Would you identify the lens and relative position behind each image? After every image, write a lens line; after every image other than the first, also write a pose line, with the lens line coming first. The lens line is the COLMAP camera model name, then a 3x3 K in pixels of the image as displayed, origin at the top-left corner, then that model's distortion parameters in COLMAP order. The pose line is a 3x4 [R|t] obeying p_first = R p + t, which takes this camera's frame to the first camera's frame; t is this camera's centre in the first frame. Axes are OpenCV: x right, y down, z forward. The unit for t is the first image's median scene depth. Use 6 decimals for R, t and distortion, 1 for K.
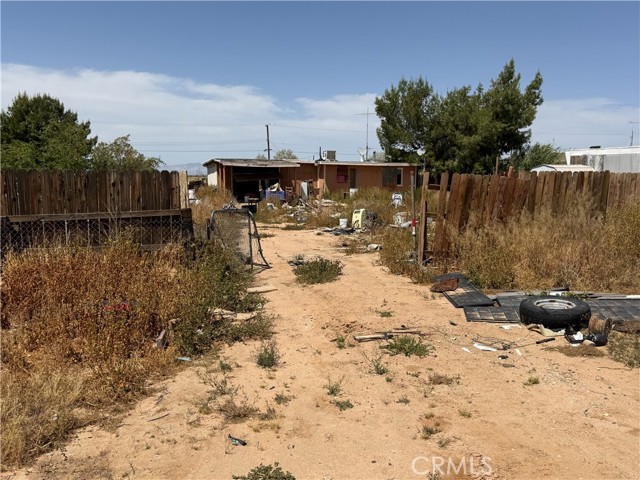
lens RADIAL K [[540.8, 0, 319.5], [0, 540.8, 240.6], [0, 0, 1]] dist [0.010502, -0.001440]
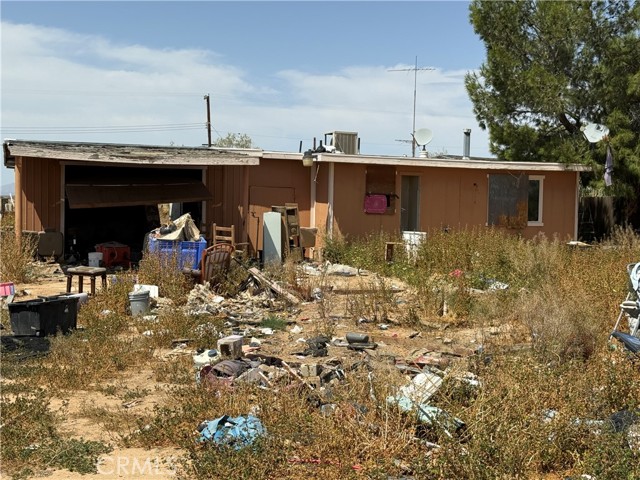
lens RADIAL K [[911.7, 0, 320.5], [0, 911.7, 240.1], [0, 0, 1]] dist [-0.053844, 0.000000]
pose [[0.999931, 0.010863, 0.004575, 0.000058], [-0.010491, 0.997151, -0.074698, -0.042013], [-0.005374, 0.074644, 0.997196, 0.376942]]
